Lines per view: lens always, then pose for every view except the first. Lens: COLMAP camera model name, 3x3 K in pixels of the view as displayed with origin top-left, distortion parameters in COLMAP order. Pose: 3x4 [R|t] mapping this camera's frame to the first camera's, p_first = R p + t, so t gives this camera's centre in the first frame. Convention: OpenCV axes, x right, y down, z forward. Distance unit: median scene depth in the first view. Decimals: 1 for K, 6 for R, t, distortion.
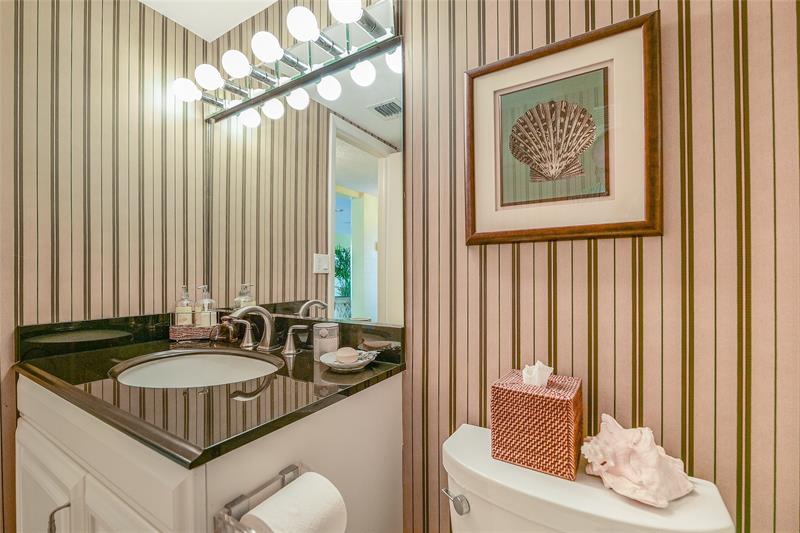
lens RADIAL K [[346.7, 0, 398.6], [0, 346.7, 261.5], [0, 0, 1]] dist [-0.012510, 0.000847]
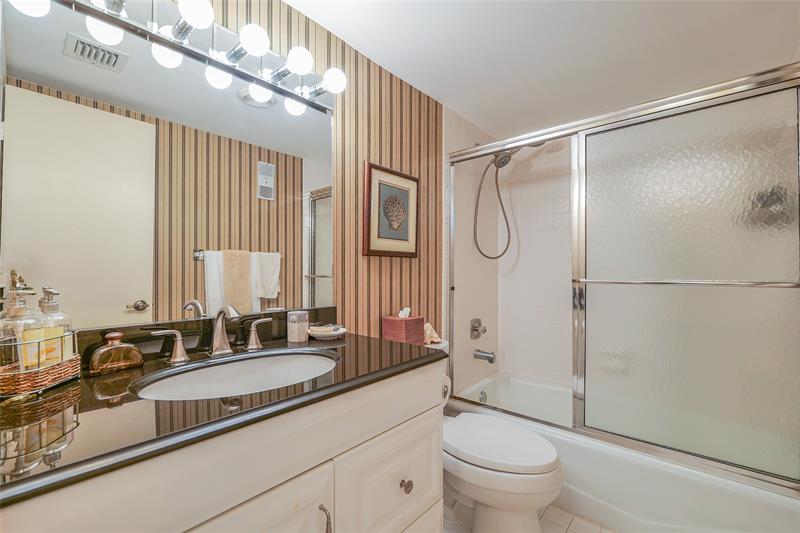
lens RADIAL K [[346.7, 0, 398.6], [0, 346.7, 261.5], [0, 0, 1]] dist [-0.012510, 0.000847]
pose [[0.175397, 0.029508, 0.984055, -1.707629], [-0.032940, 0.999167, -0.024090, 0.024519], [-0.983947, -0.028189, 0.176223, 0.529377]]
